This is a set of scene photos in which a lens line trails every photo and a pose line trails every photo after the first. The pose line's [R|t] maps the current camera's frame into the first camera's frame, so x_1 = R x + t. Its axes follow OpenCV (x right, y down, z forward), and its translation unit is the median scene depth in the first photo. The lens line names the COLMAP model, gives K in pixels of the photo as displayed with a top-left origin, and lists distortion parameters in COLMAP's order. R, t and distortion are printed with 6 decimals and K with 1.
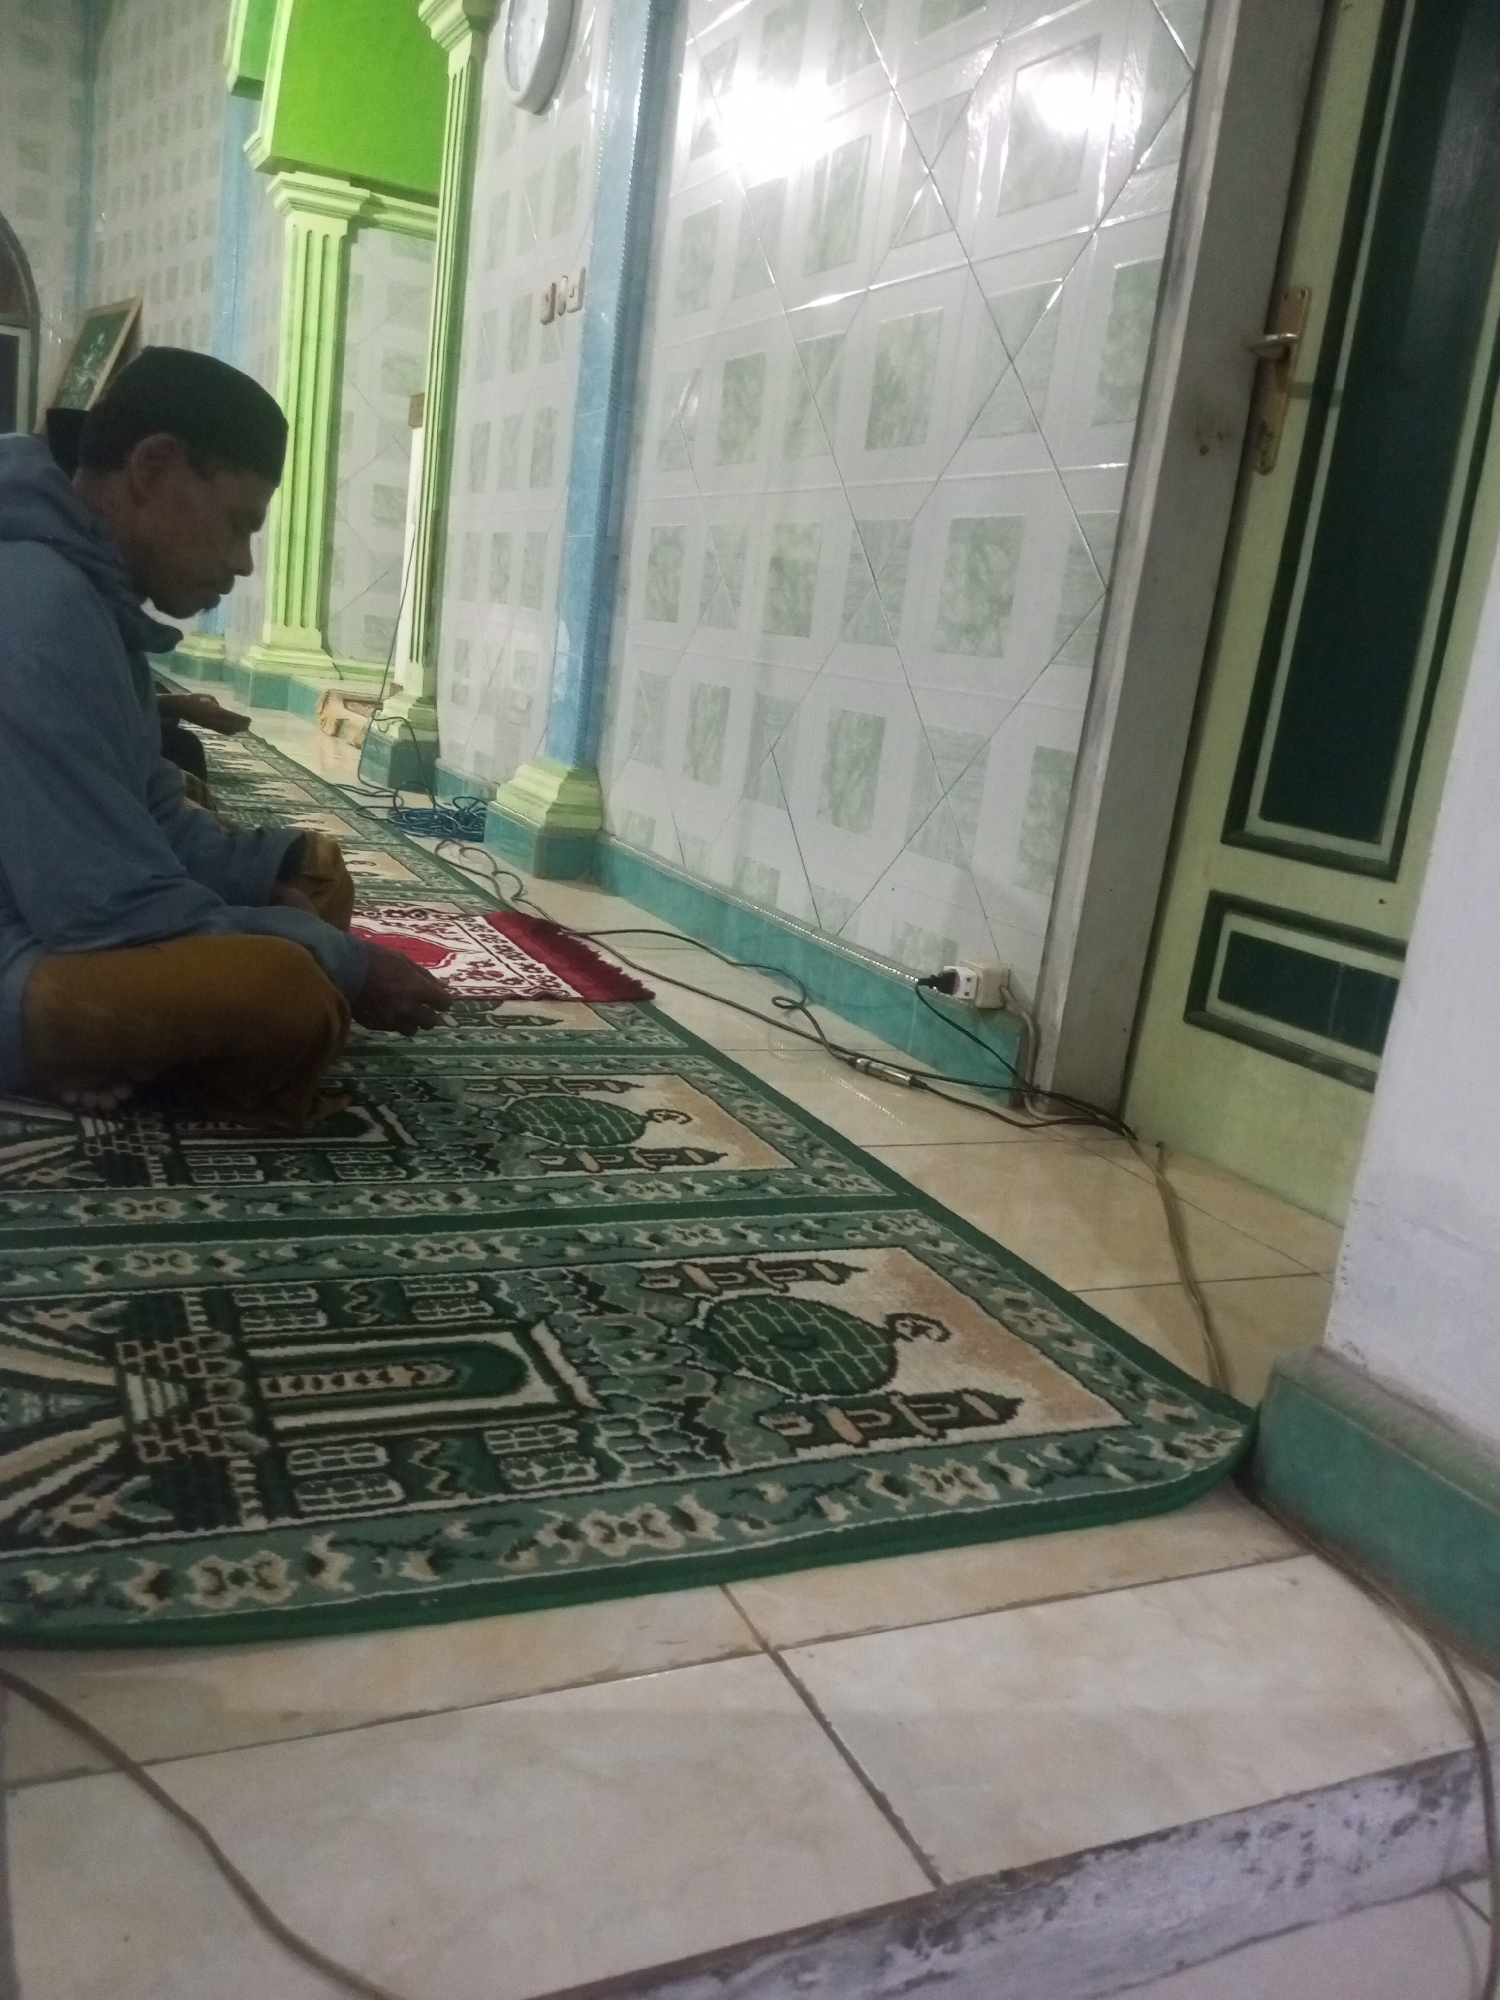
lens RADIAL K [[1611.2, 0, 780.5], [0, 1611.2, 1002.6], [0, 0, 1]] dist [0.106046, -0.195731]
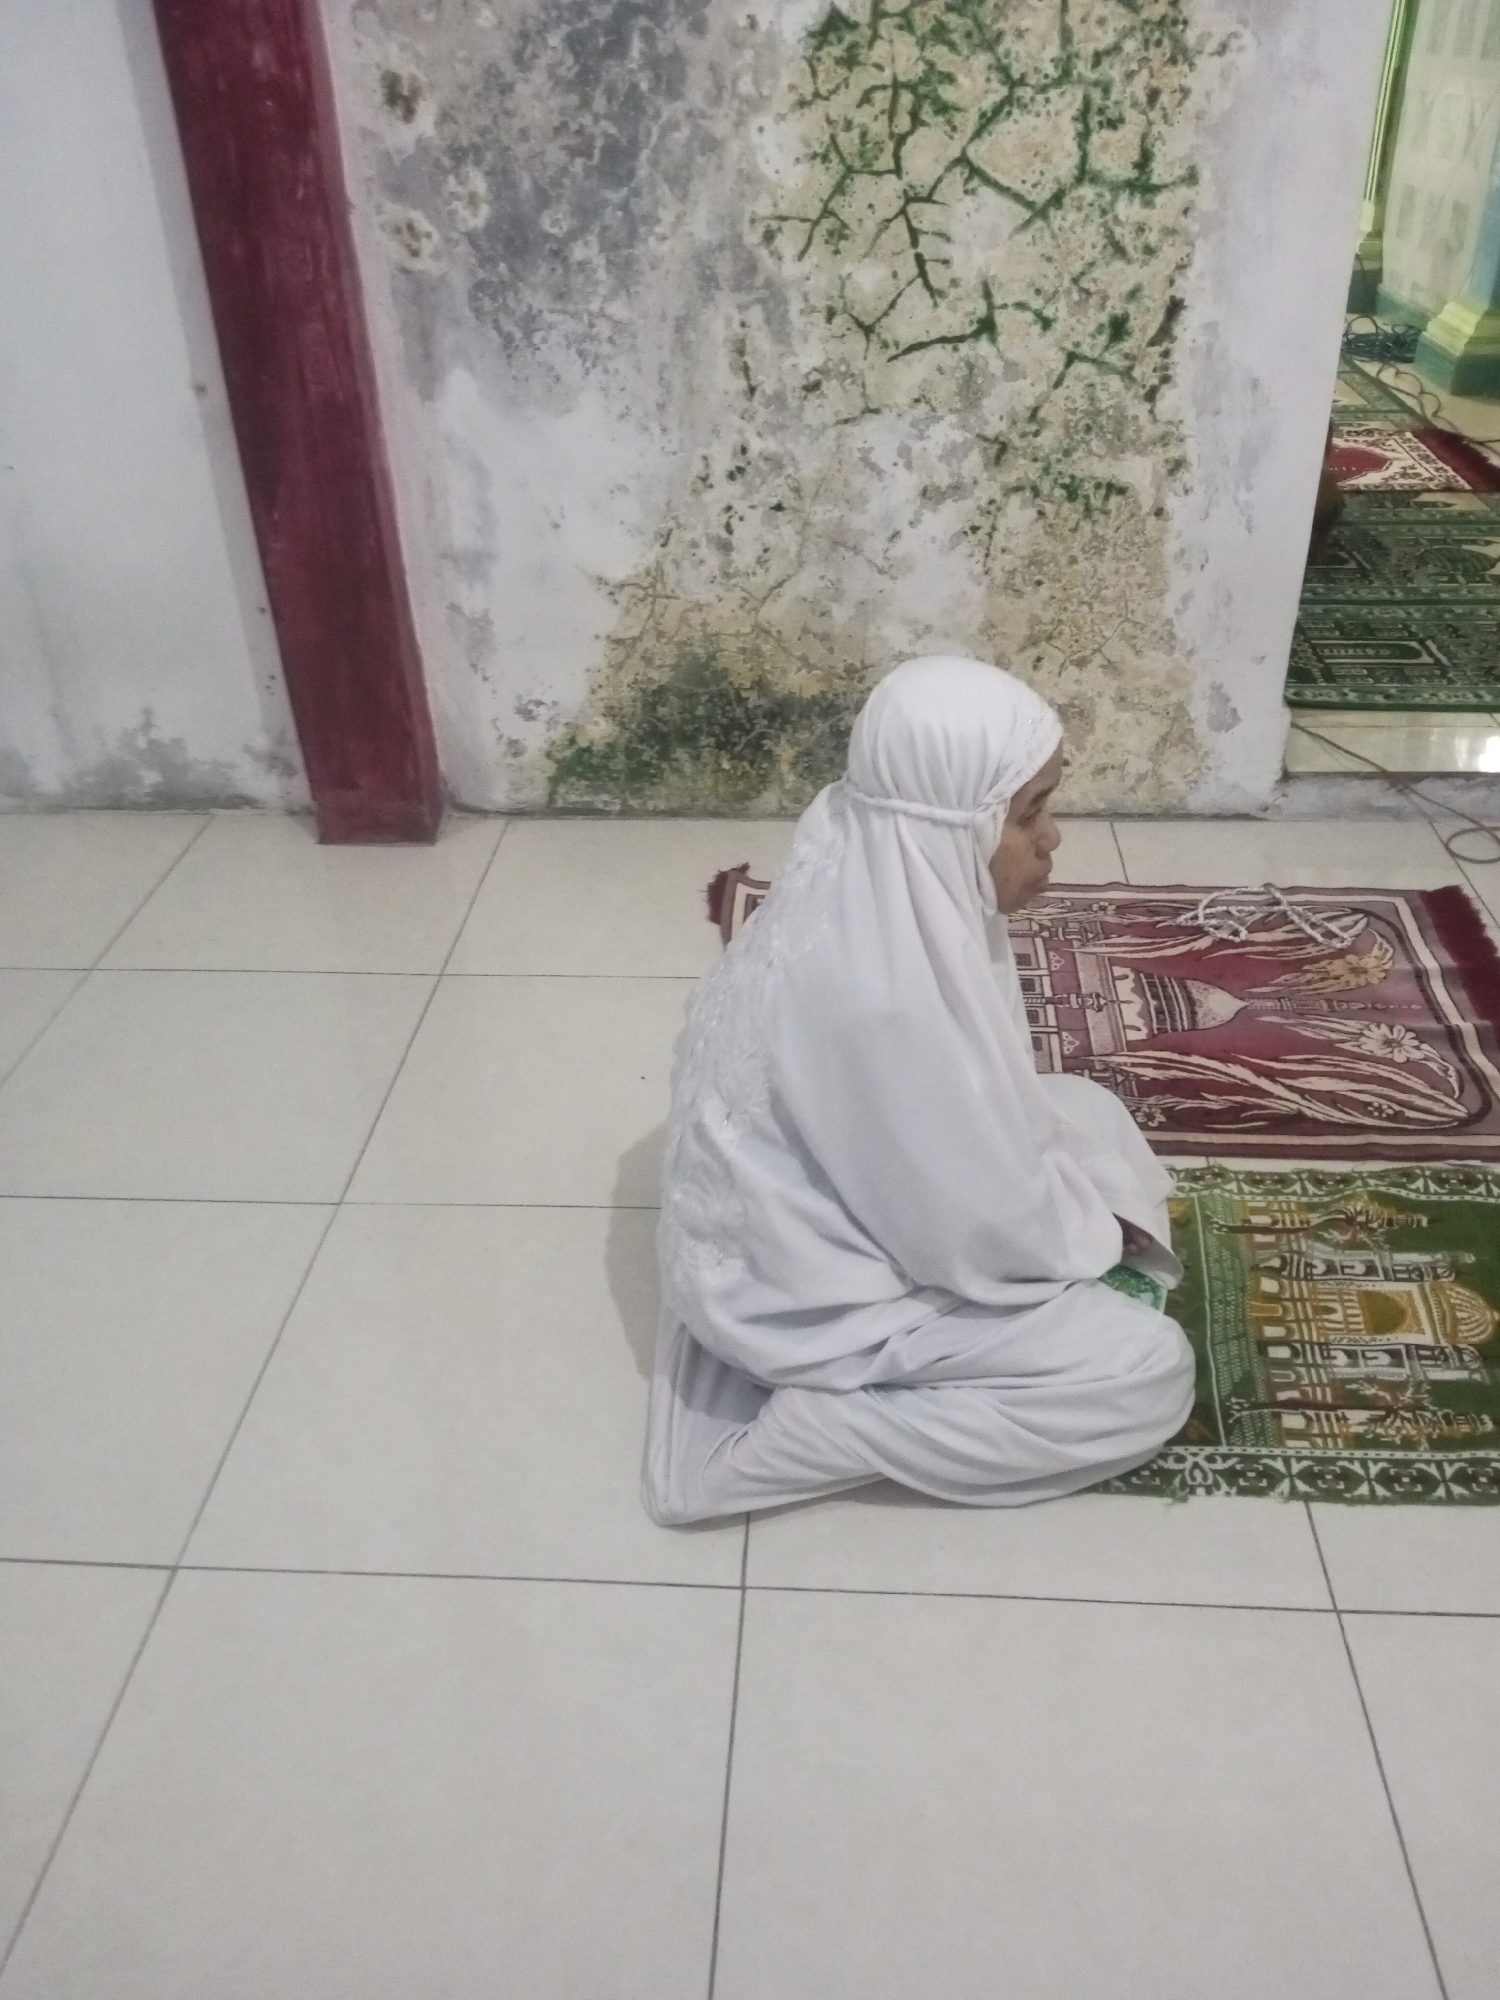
lens RADIAL K [[1611.2, 0, 780.5], [0, 1611.2, 1002.6], [0, 0, 1]] dist [0.106046, -0.195731]
pose [[0.868541, 0.136089, -0.476566, 0.152426], [0.015830, 0.953455, 0.301120, -0.020319], [0.495364, -0.269079, 0.825961, -1.014293]]
